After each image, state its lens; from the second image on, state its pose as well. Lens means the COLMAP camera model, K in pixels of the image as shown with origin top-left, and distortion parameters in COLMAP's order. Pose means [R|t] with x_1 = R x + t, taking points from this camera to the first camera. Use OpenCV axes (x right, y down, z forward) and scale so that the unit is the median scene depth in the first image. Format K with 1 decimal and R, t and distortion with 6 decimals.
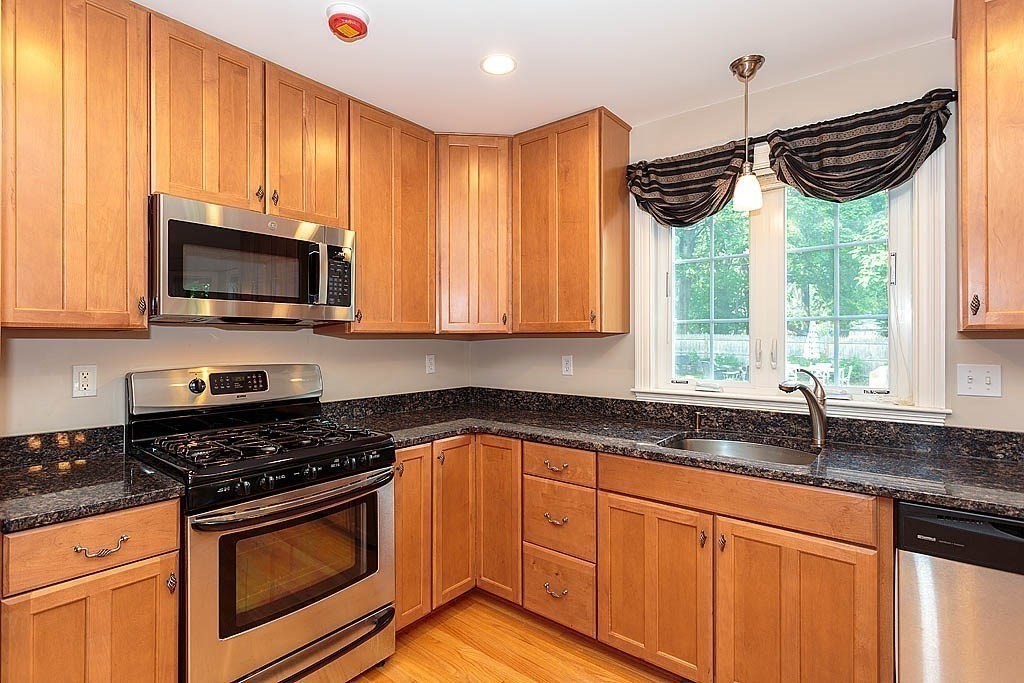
lens RADIAL K [[503.3, 0, 506.6], [0, 503.3, 339.1], [0, 0, 1]] dist [-0.000559, 0.000527]
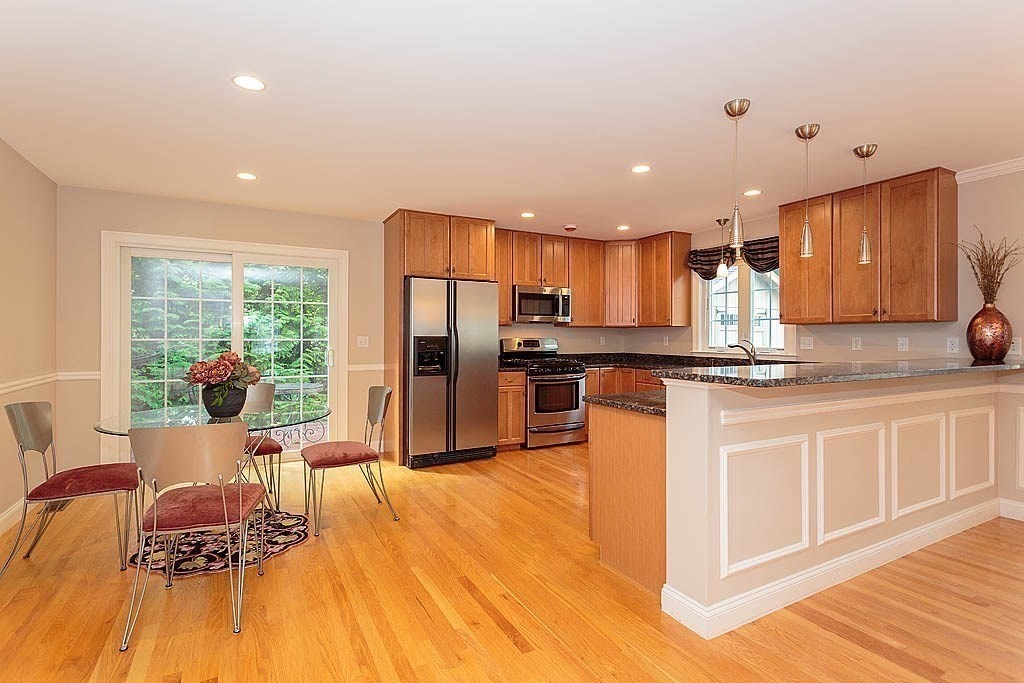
lens RADIAL K [[503.3, 0, 485.7], [0, 503.3, 326.8], [0, 0, 1]] dist [-0.000559, 0.000527]
pose [[0.909108, -0.002711, -0.416551, 0.418339], [-0.004547, 0.999855, -0.016430, 0.038162], [0.416535, 0.016831, 0.908964, -1.682805]]
